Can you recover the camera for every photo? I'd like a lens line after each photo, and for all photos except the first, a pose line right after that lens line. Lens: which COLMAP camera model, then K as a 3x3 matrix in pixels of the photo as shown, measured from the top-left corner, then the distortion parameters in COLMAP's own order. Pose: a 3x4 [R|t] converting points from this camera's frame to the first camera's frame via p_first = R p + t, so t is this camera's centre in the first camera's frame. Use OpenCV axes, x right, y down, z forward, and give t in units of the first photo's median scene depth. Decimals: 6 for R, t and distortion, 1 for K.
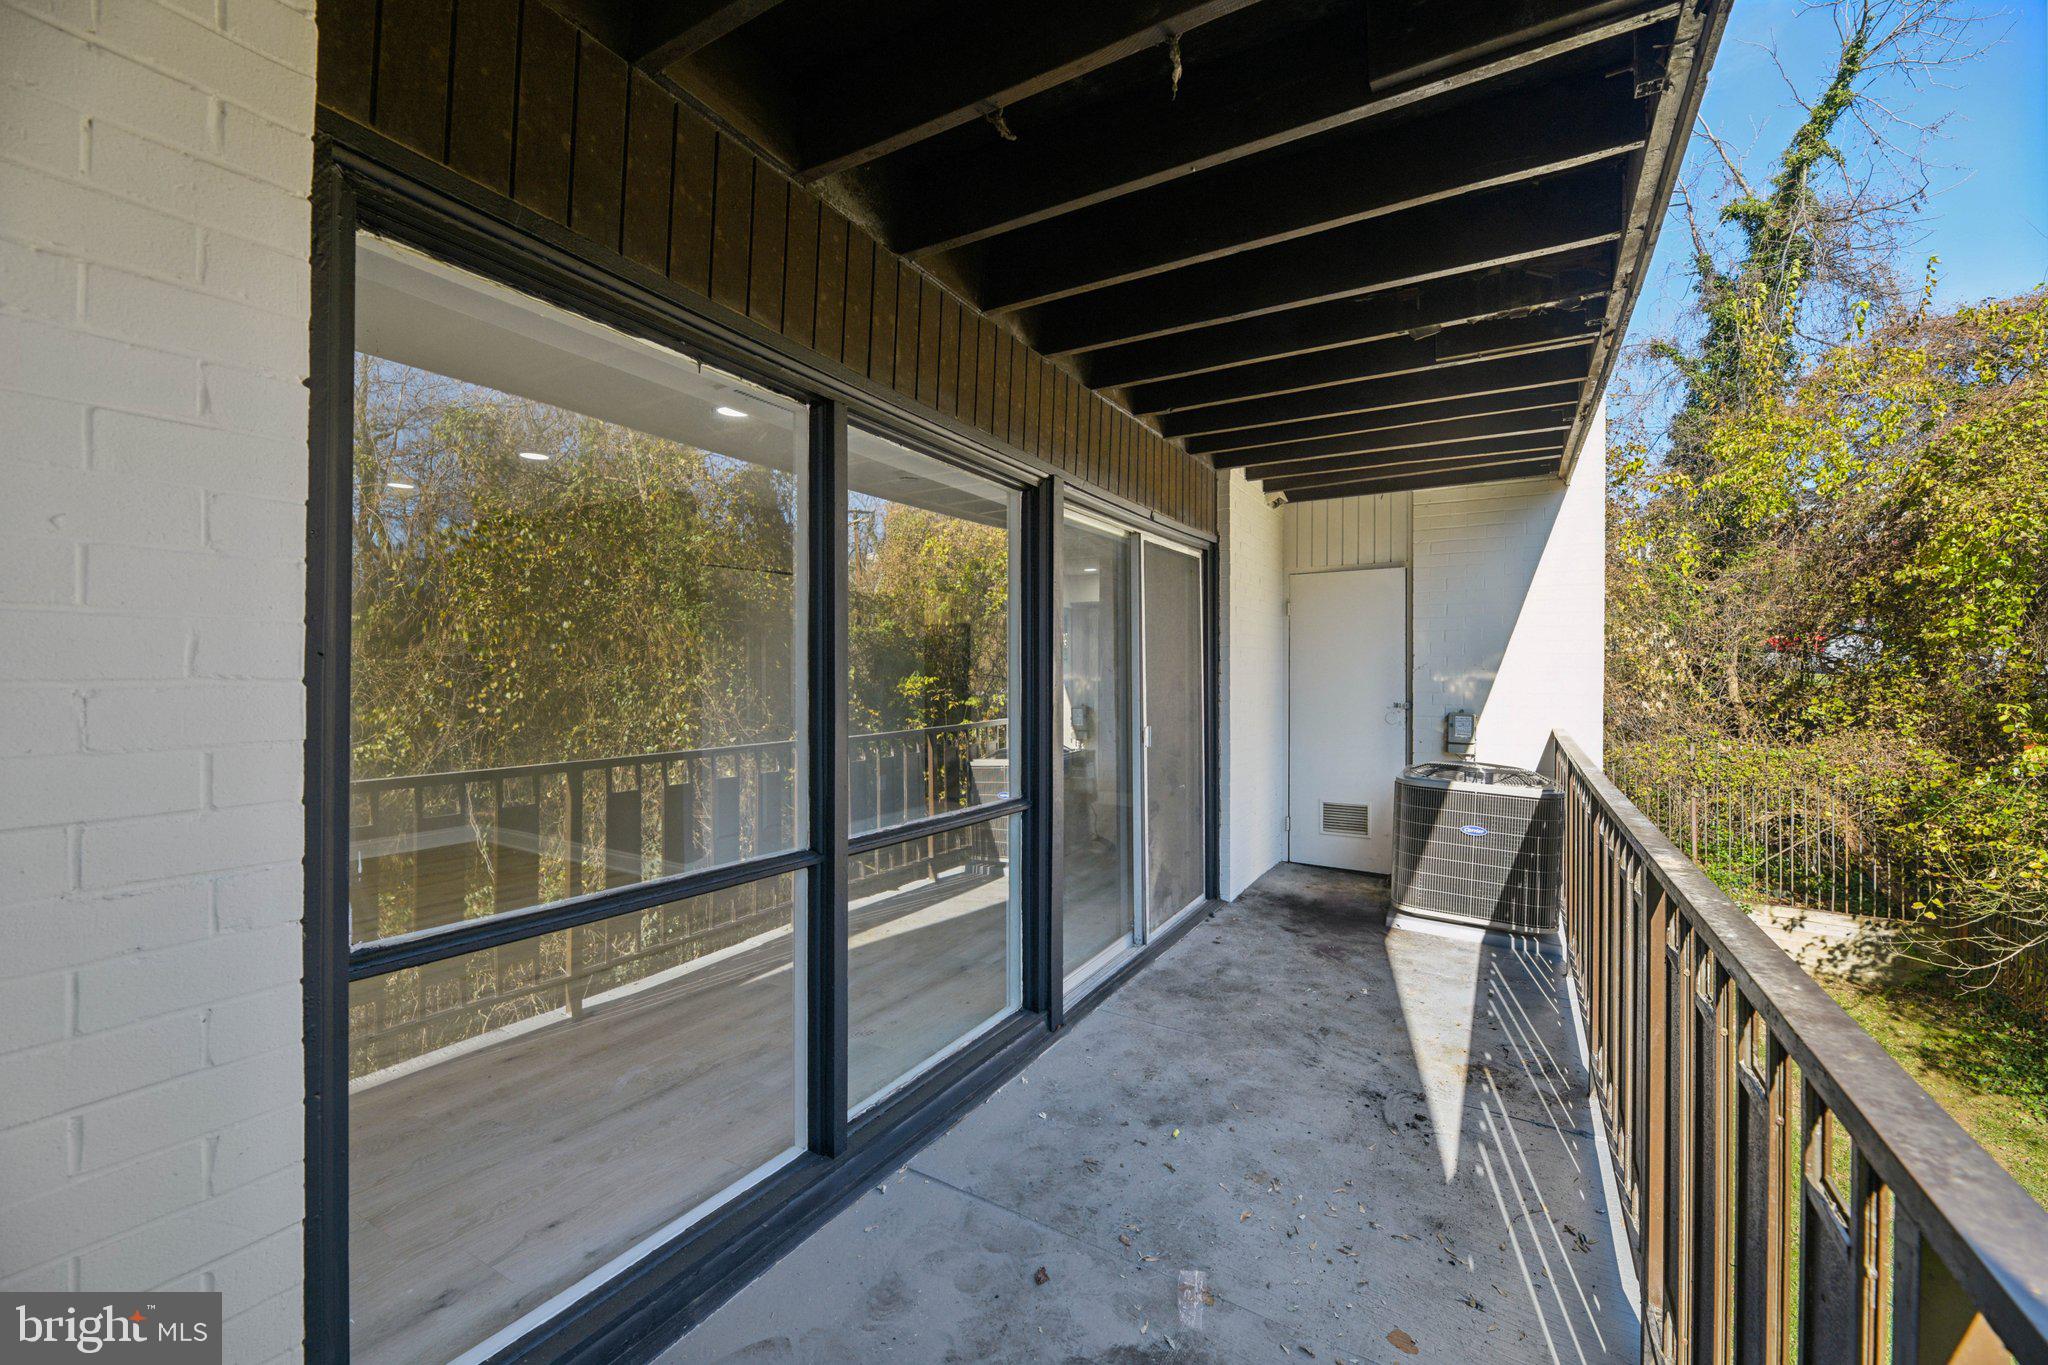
lens RADIAL K [[827.1, 0, 1032.1], [0, 827.1, 667.4], [0, 0, 1]] dist [0.001454, -0.004119]
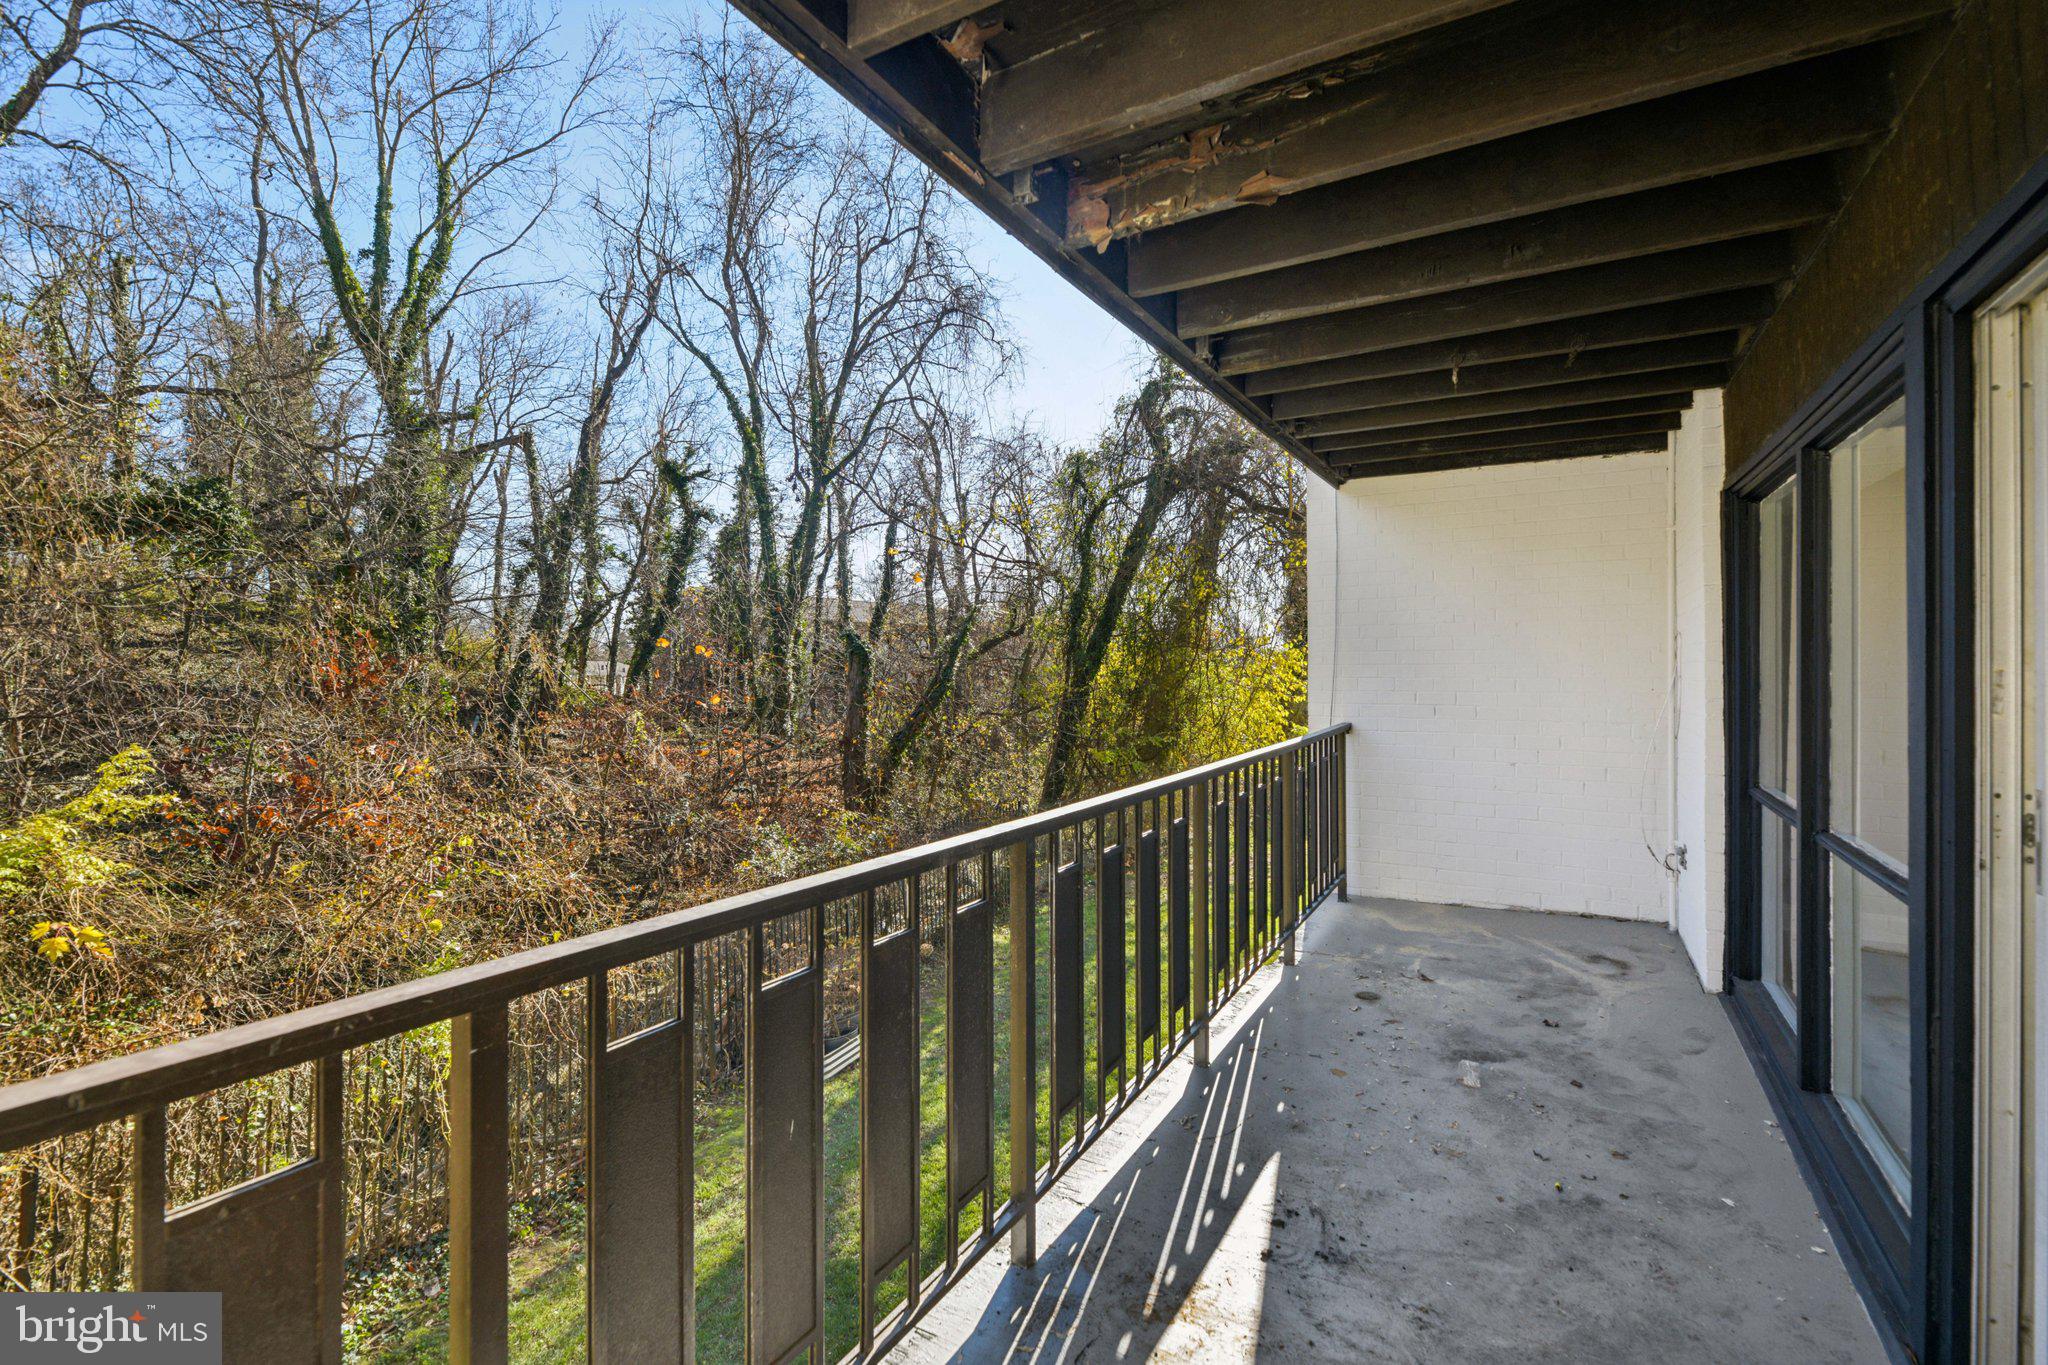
lens RADIAL K [[905.7, 0, 1027.8], [0, 905.7, 663.3], [0, 0, 1]] dist [0.000503, -0.000118]
pose [[-0.999974, -0.002854, 0.006692, 0.449220], [-0.002890, 0.999981, -0.005353, -0.004125], [-0.006676, -0.005372, -0.999963, 1.195607]]
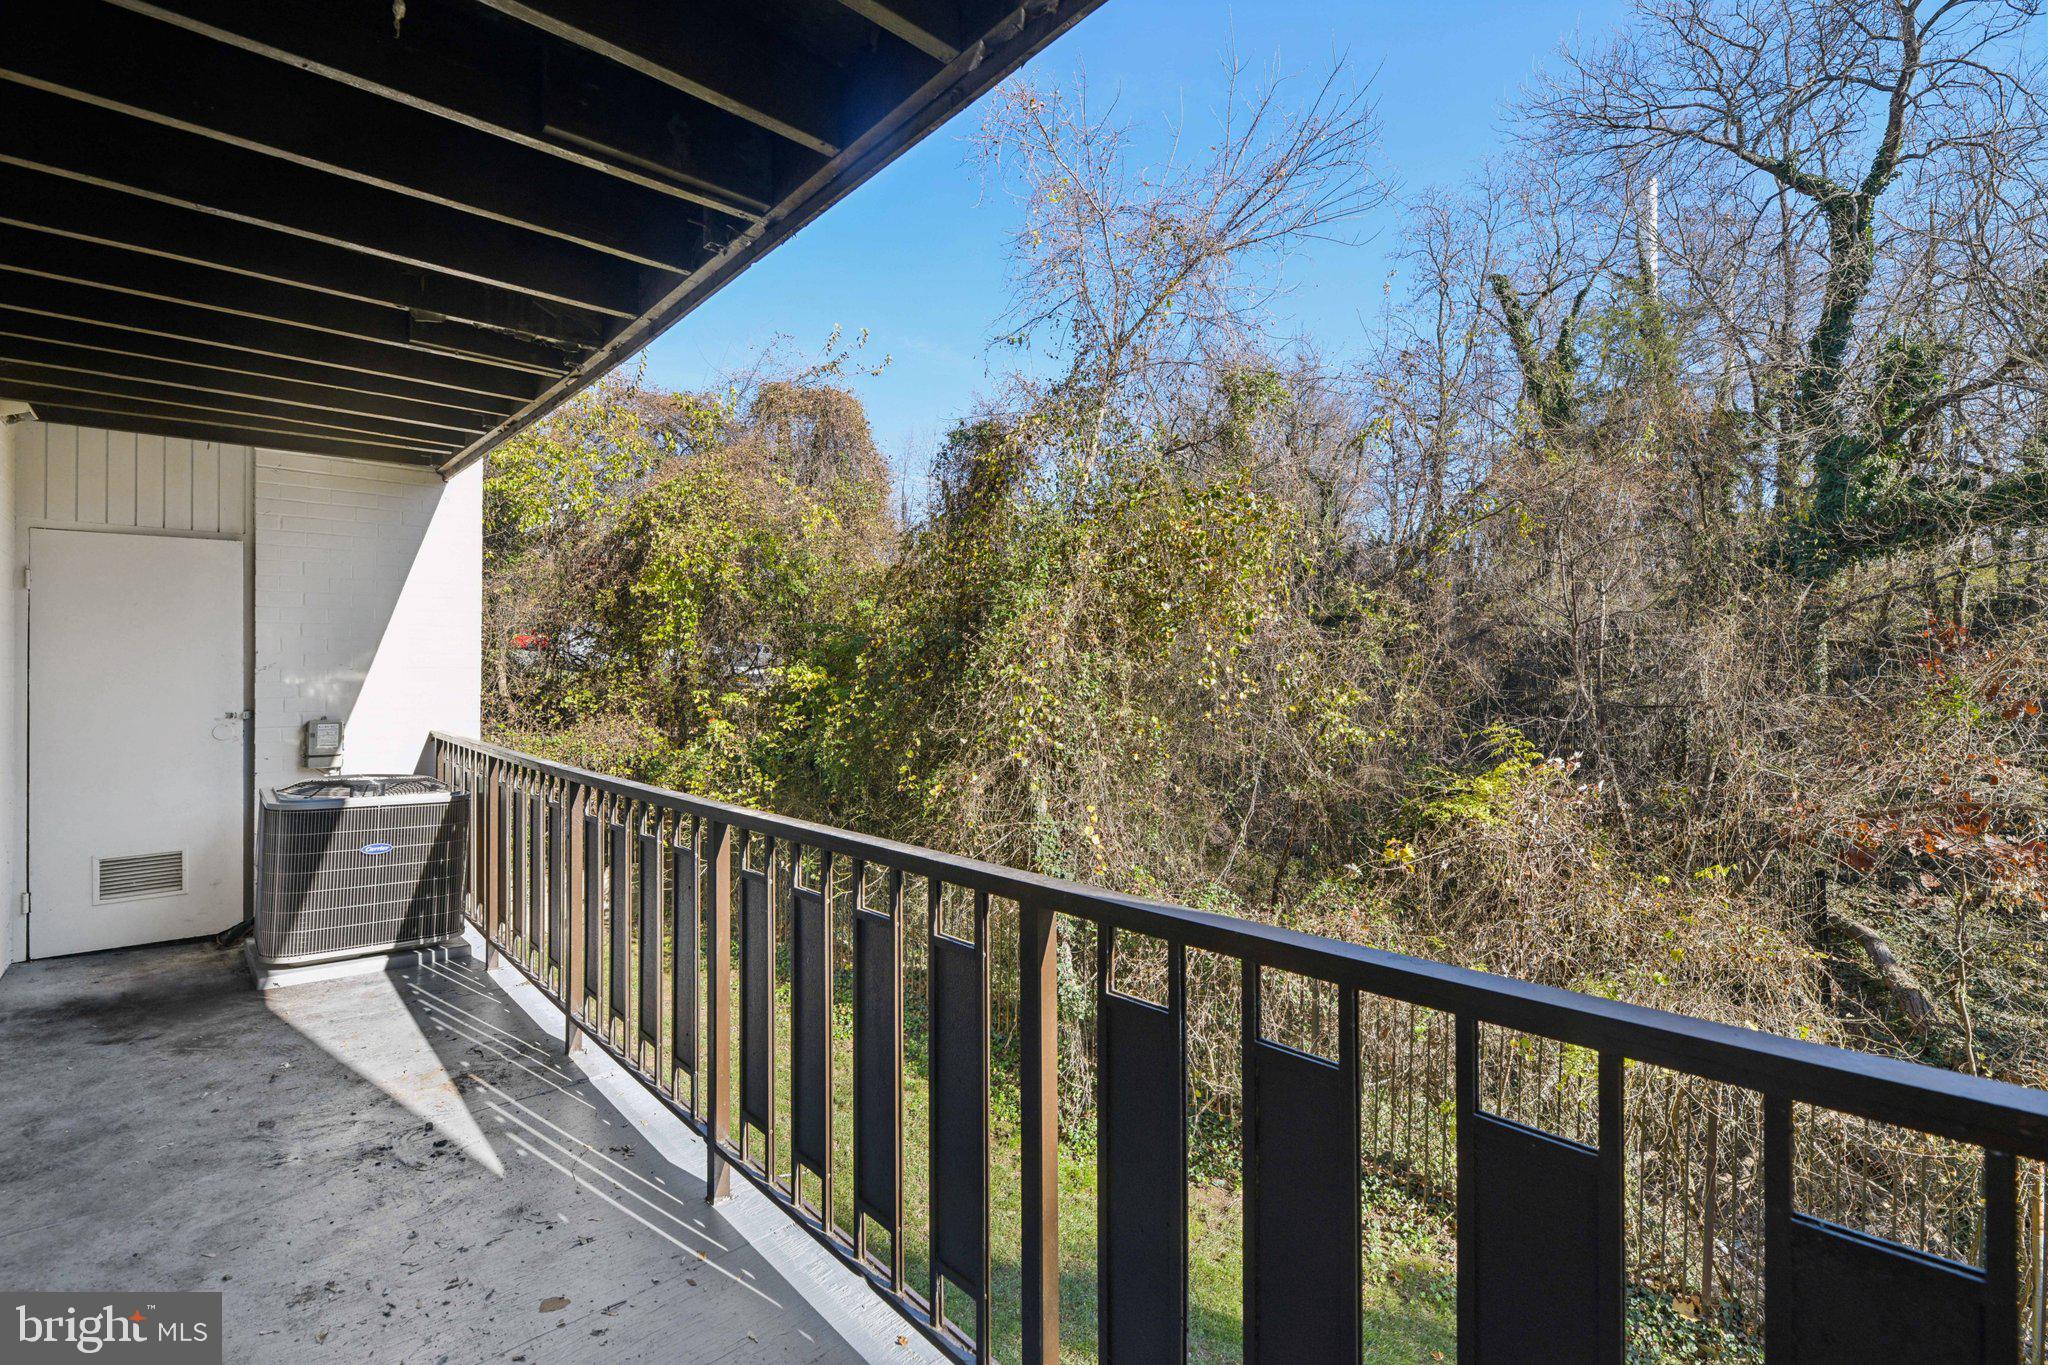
lens RADIAL K [[905.7, 0, 1027.8], [0, 905.7, 663.3], [0, 0, 1]] dist [0.000503, -0.000118]
pose [[0.295546, 0.000296, 0.955328, -0.208114], [-0.003139, 0.999995, 0.000662, -0.008935], [-0.955323, -0.003194, 0.295545, 0.026561]]
